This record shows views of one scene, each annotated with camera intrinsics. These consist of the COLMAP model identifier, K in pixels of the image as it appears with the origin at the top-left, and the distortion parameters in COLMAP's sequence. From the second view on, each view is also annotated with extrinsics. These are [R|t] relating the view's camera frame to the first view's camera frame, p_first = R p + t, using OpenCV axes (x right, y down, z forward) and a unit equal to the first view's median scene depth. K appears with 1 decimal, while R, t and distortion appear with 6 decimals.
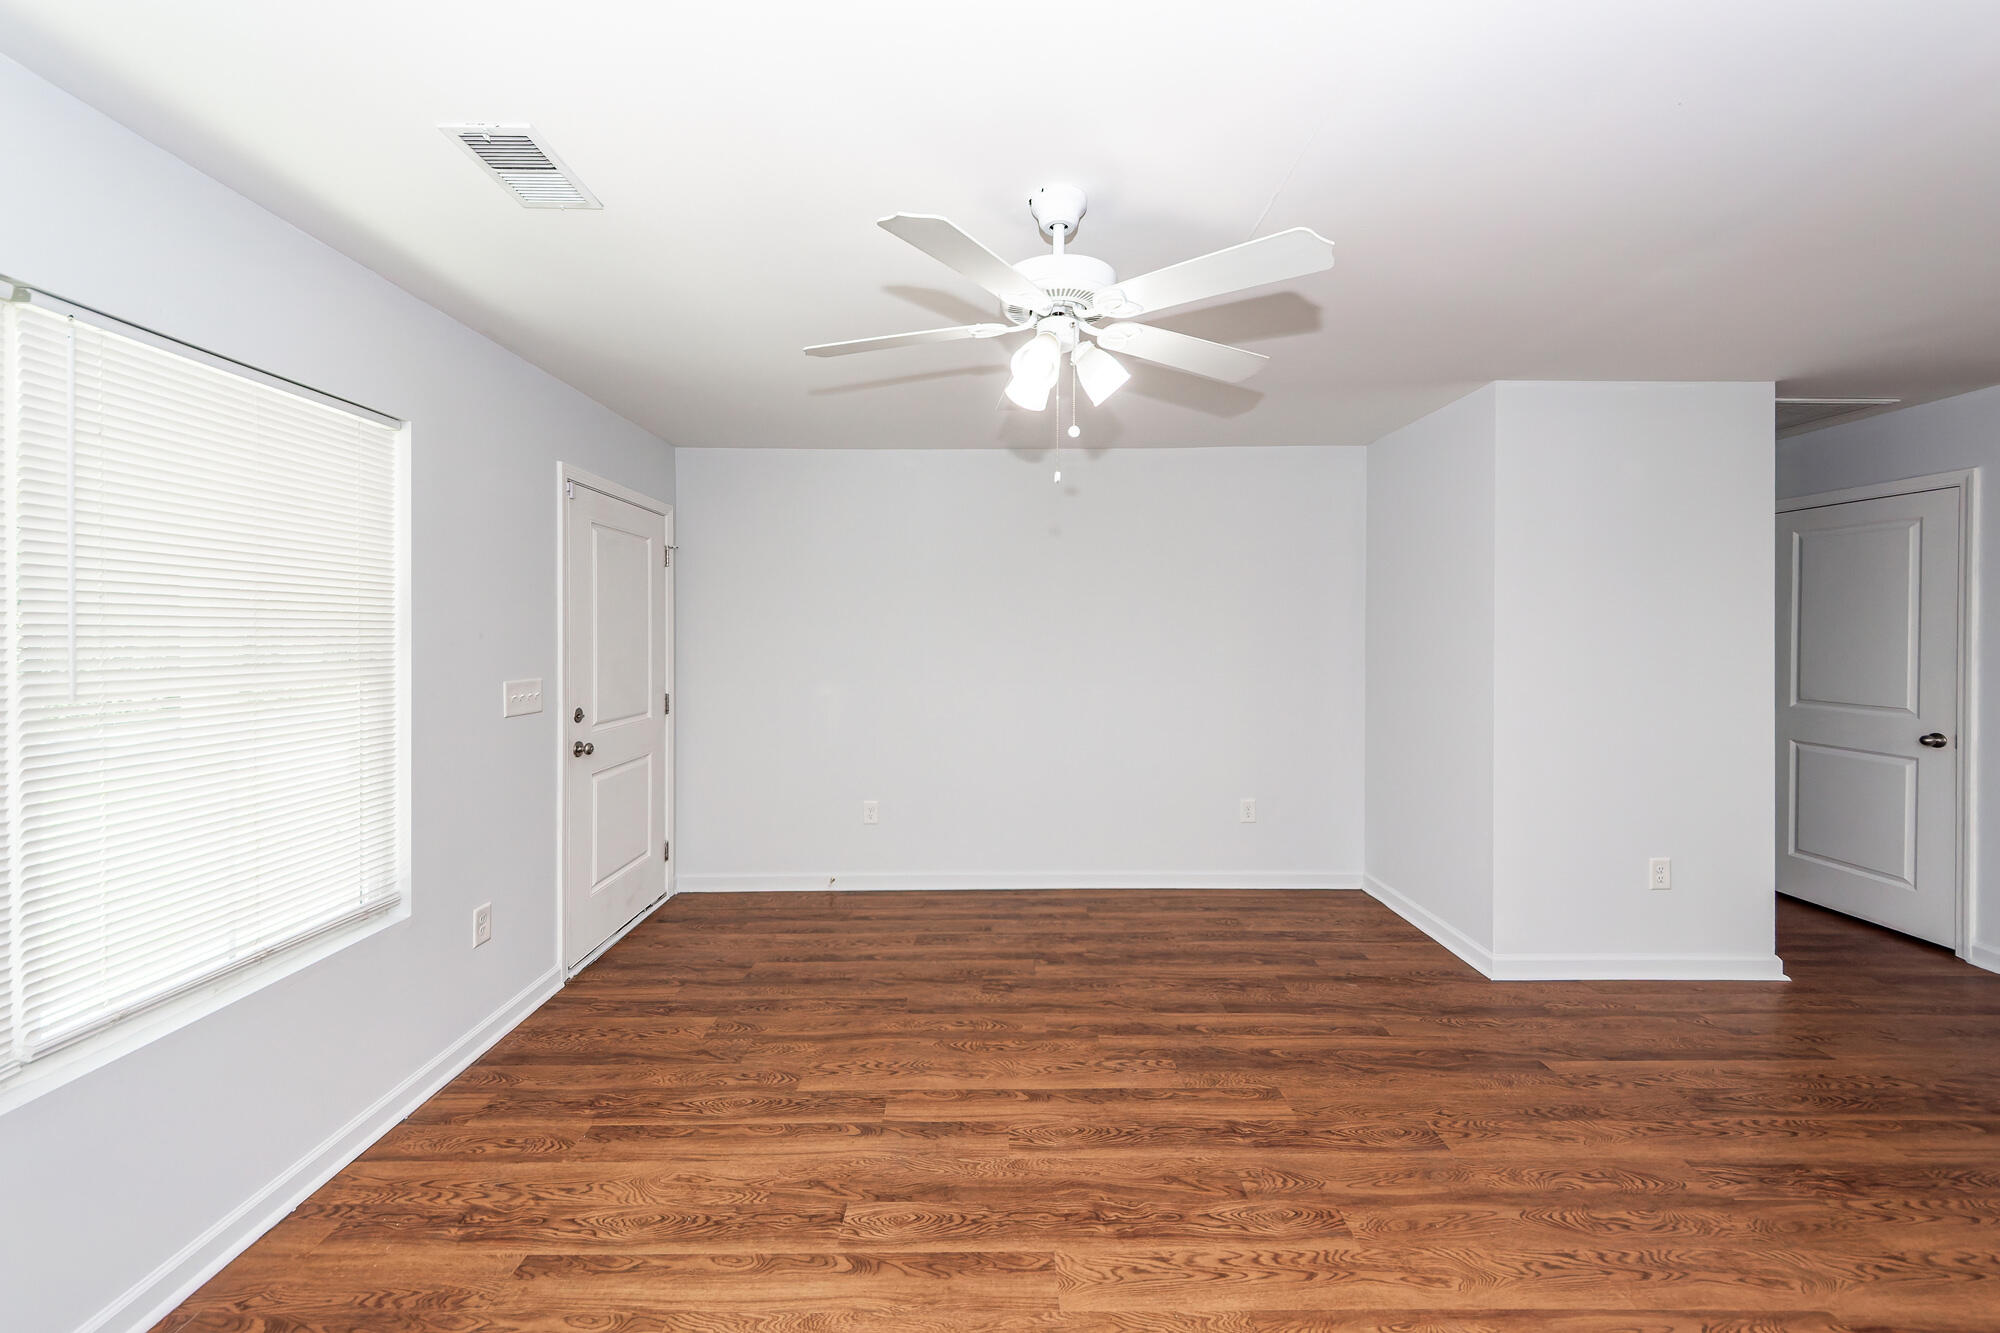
lens RADIAL K [[756.1, 0, 985.1], [0, 756.1, 600.9], [0, 0, 1]] dist [0.029305, -0.010511]
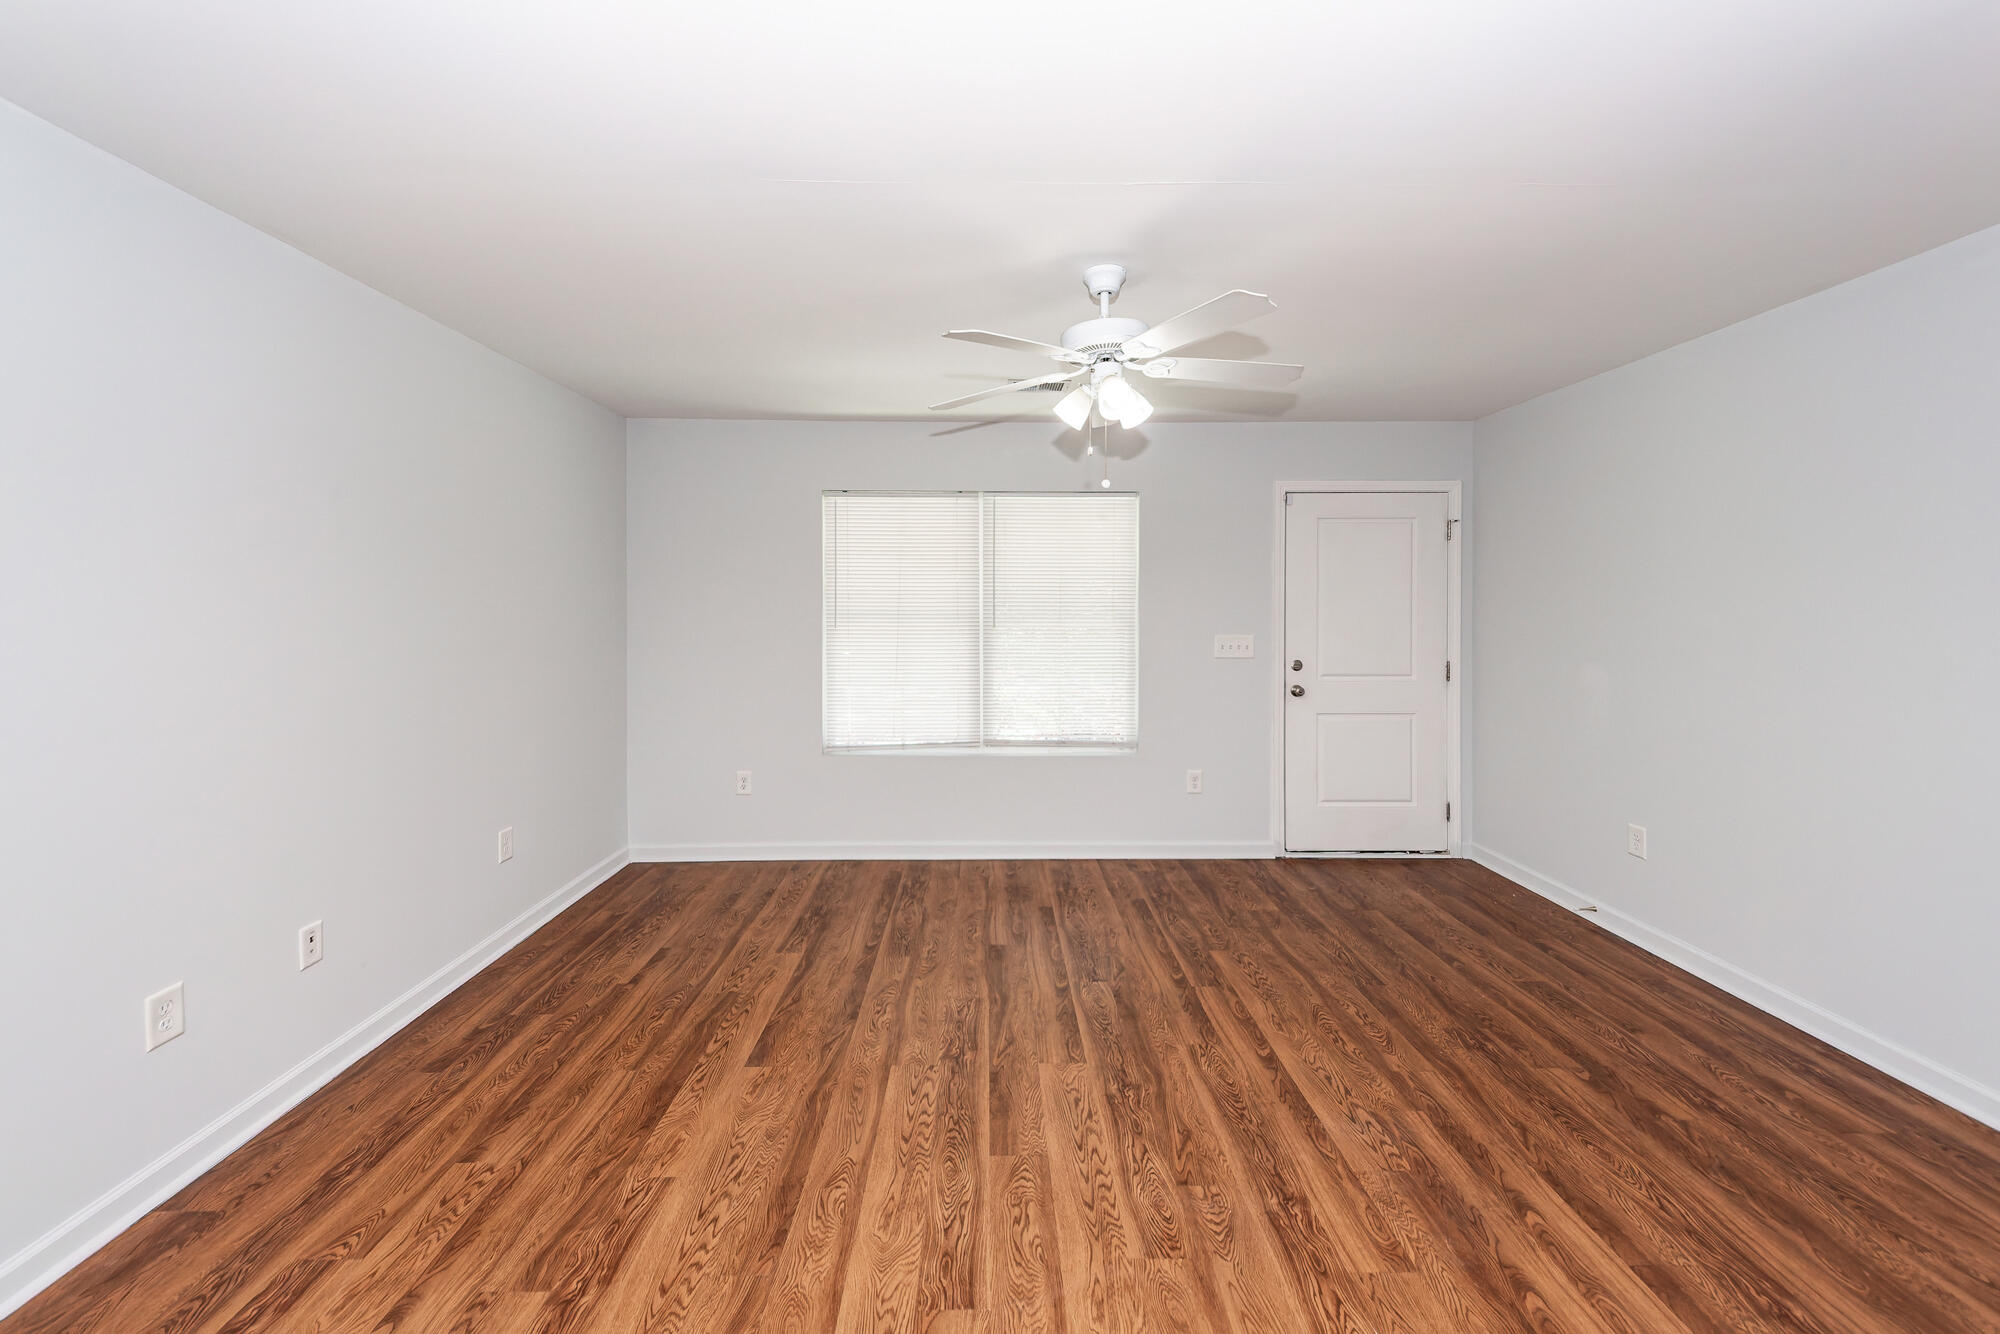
lens RADIAL K [[756.1, 0, 985.1], [0, 756.1, 601.4], [0, 0, 1]] dist [0.029305, -0.010511]
pose [[-0.004563, -0.005000, -0.999977, 0.966431], [0.043137, 0.999056, -0.005192, 0.025523], [0.999059, -0.043159, -0.004343, 0.581212]]
